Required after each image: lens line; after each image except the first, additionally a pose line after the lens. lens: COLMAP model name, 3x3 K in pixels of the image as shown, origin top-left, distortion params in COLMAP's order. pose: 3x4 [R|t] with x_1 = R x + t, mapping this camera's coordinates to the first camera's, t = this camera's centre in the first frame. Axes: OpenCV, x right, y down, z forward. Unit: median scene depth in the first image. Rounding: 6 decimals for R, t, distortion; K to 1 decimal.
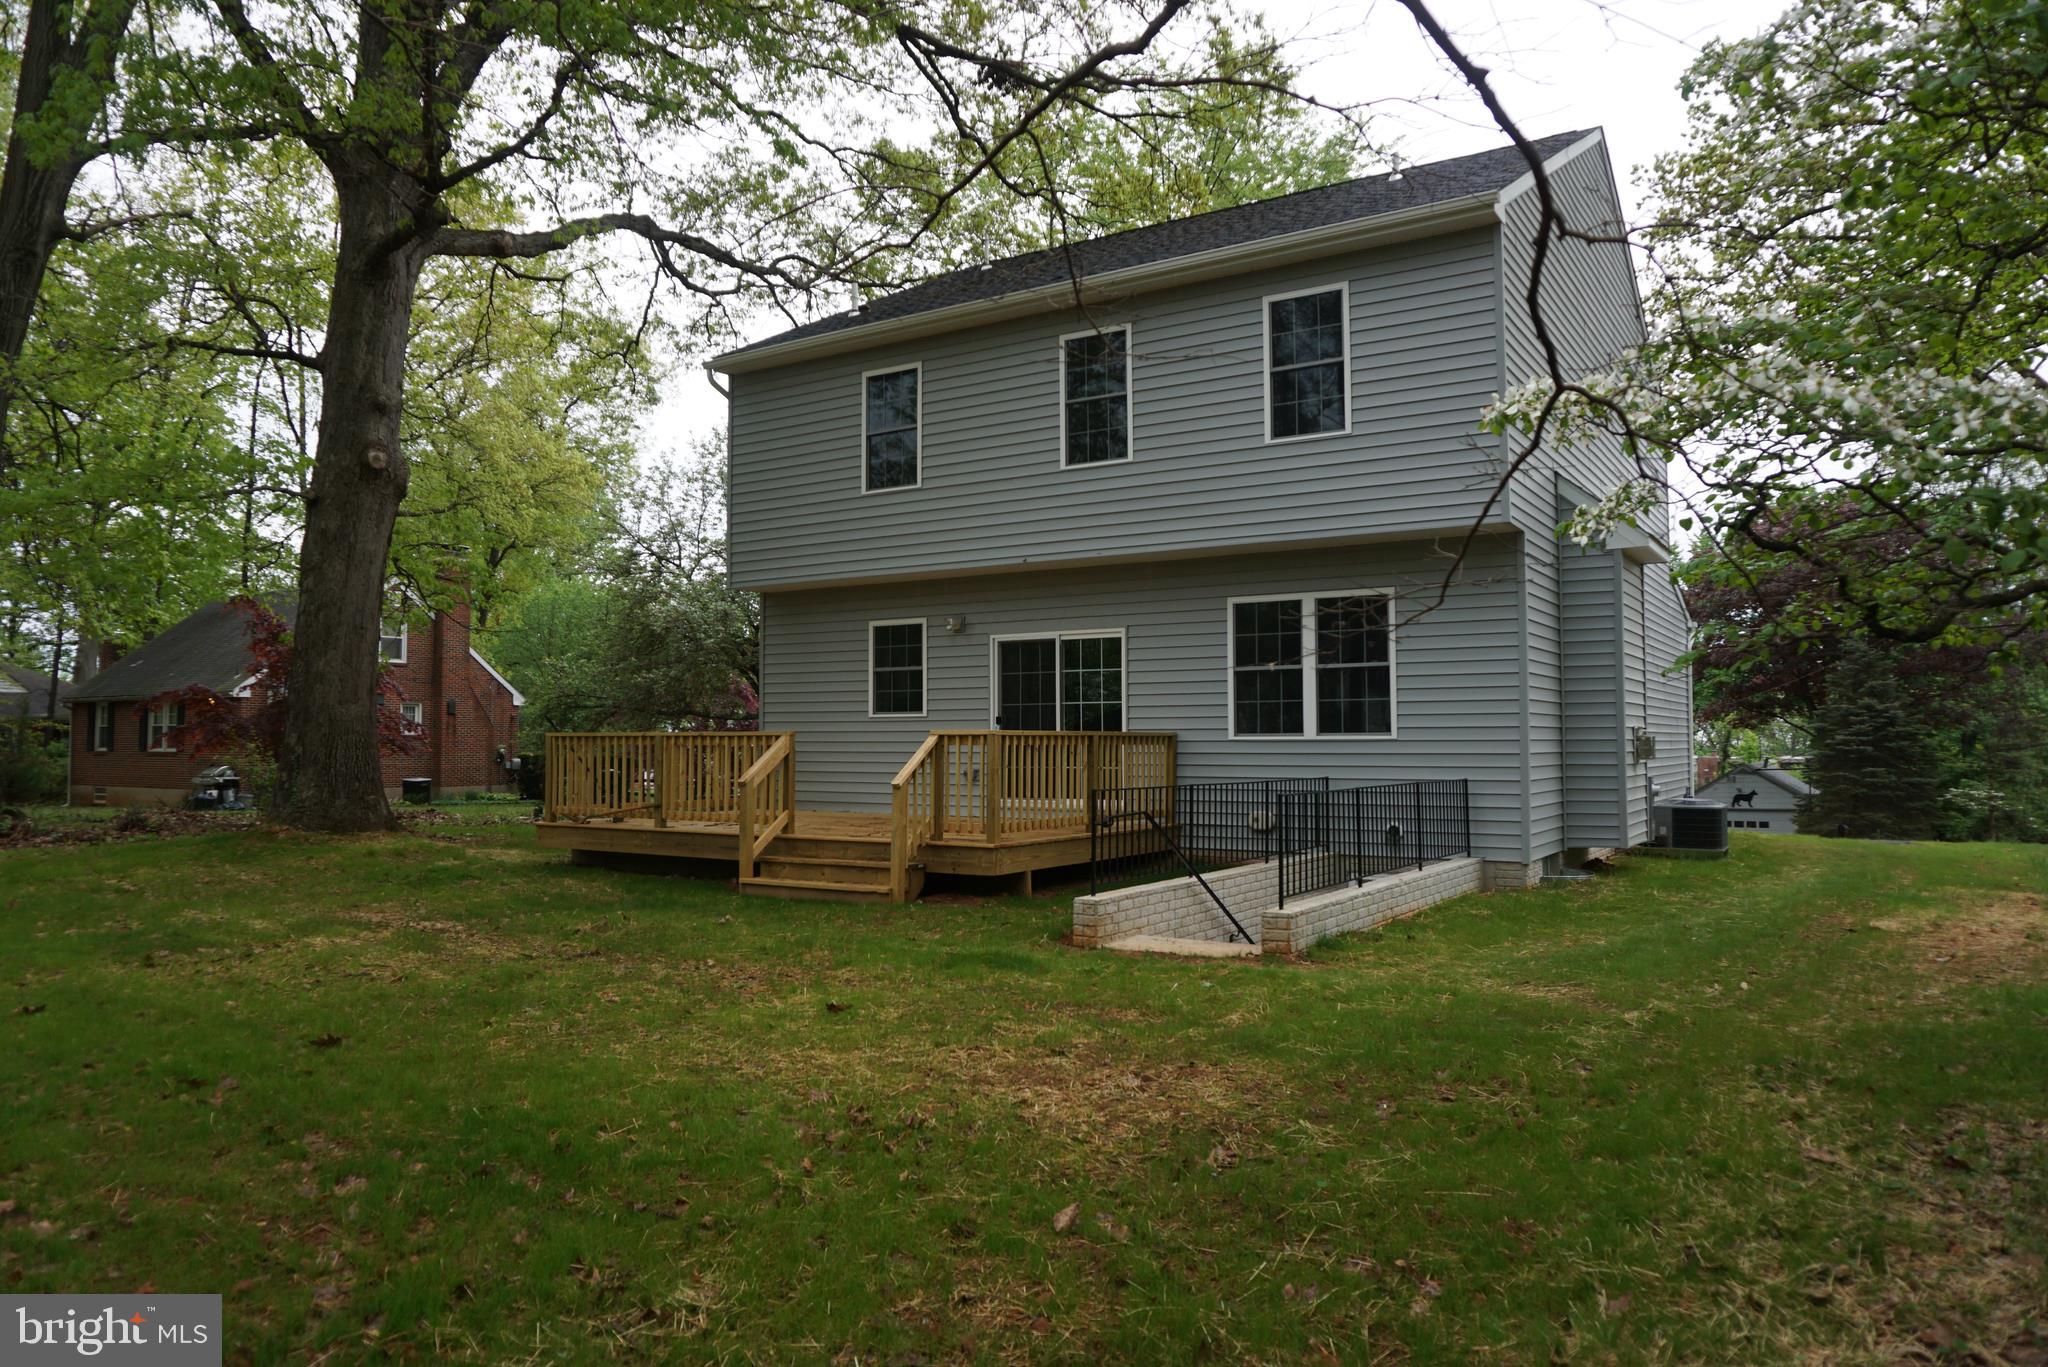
lens RADIAL K [[1351.3, 0, 1020.8], [0, 1351.3, 684.2], [0, 0, 1]] dist [-0.063662, 0.018467]
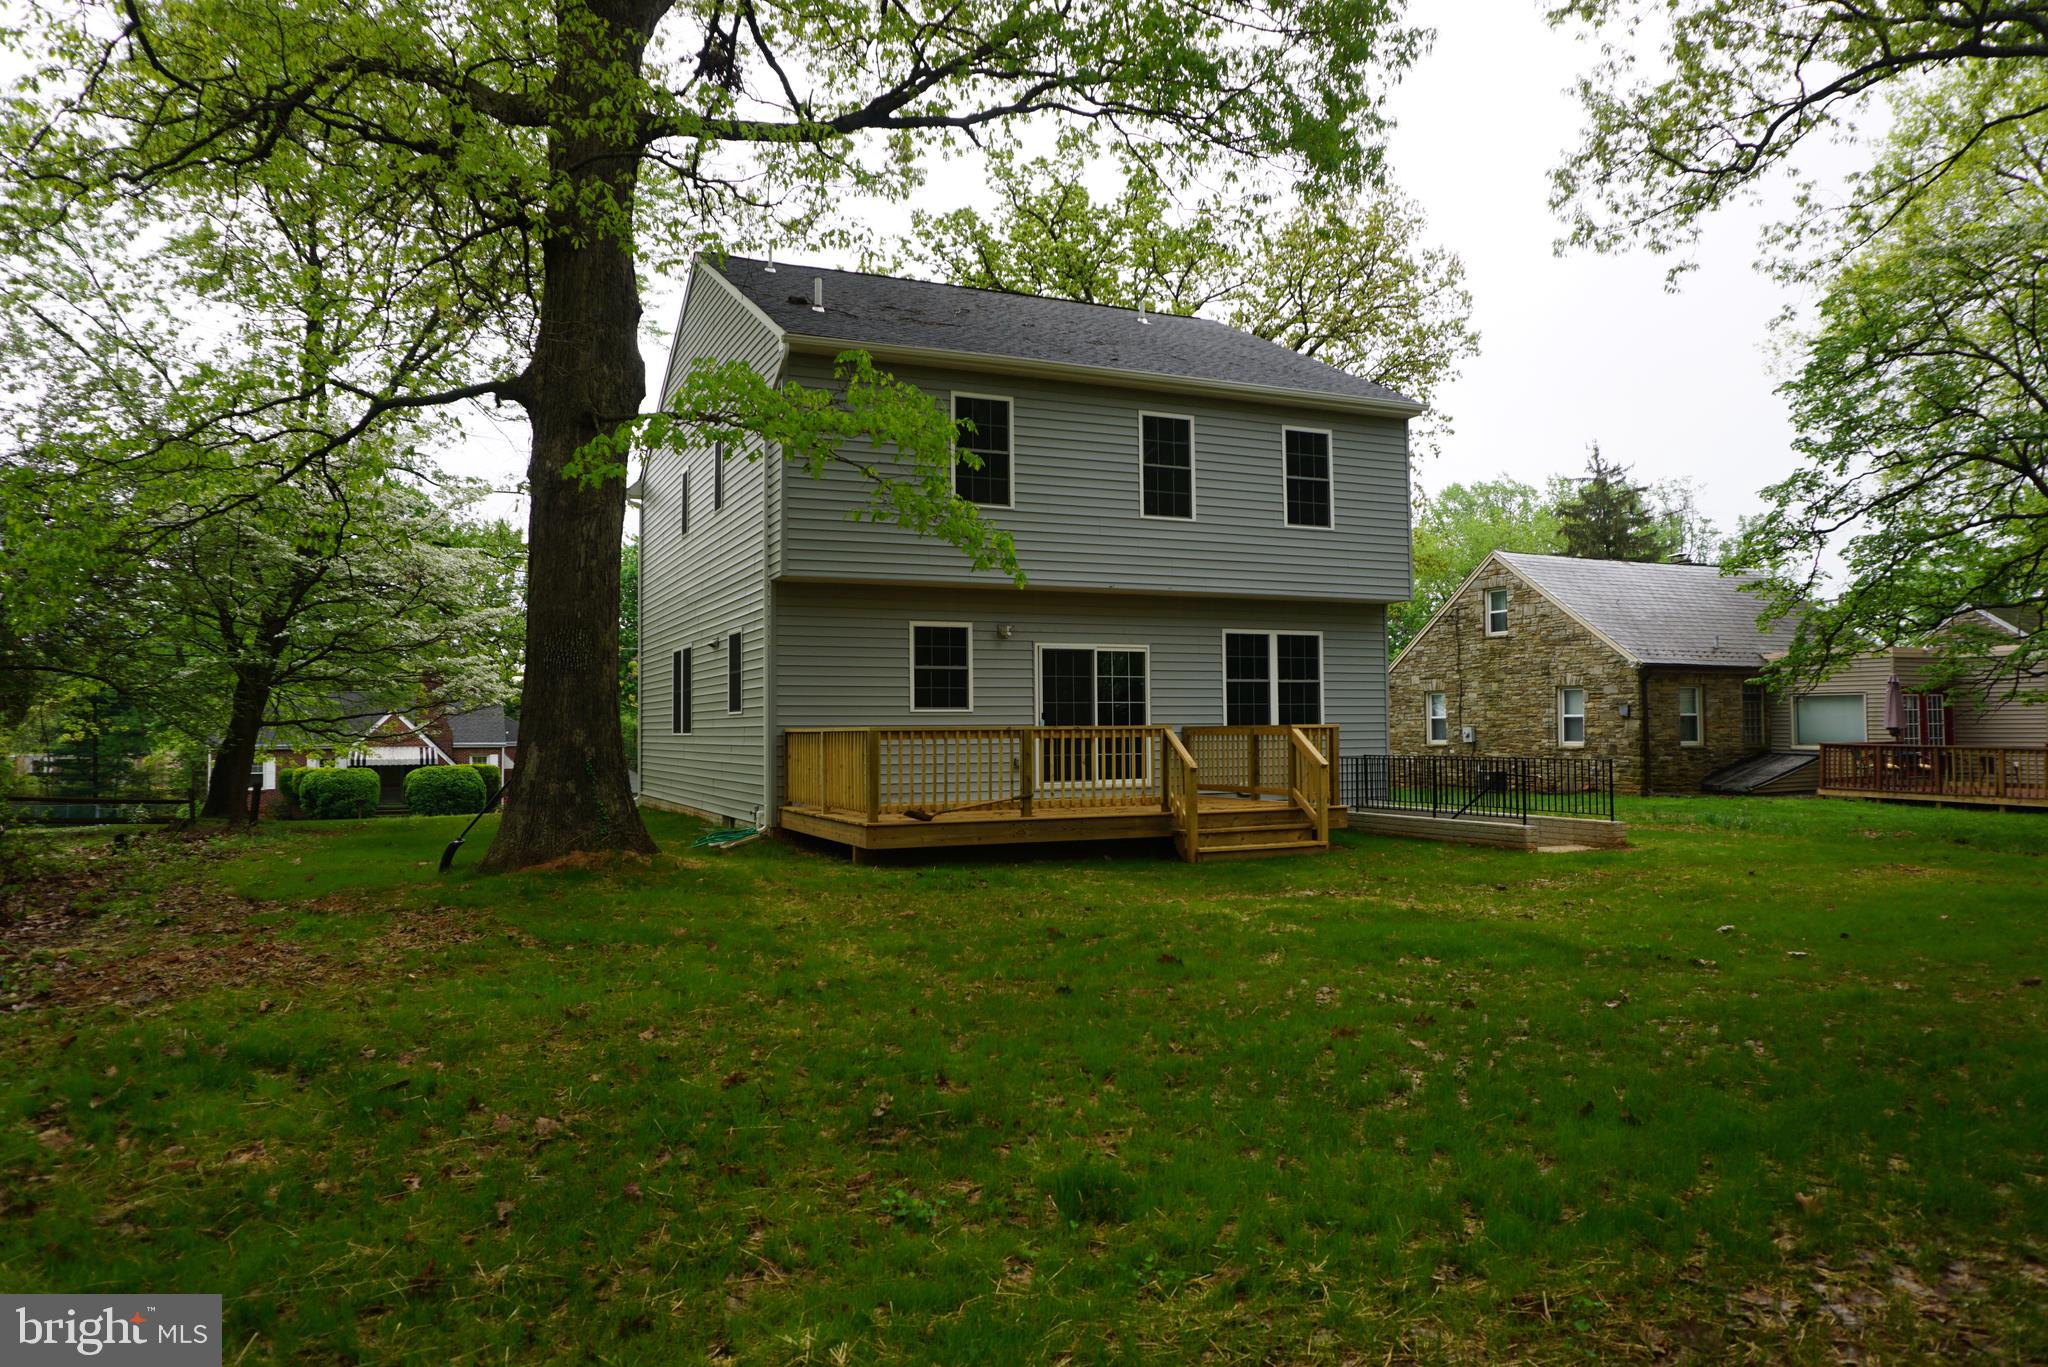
lens RADIAL K [[1351.3, 0, 1026.2], [0, 1351.3, 680.5], [0, 0, 1]] dist [-0.063662, 0.018467]
pose [[0.526739, 0.028679, 0.849543, -1.070709], [-0.025243, 0.999518, -0.018091, 0.018336], [-0.849652, -0.011915, 0.527208, 0.414290]]
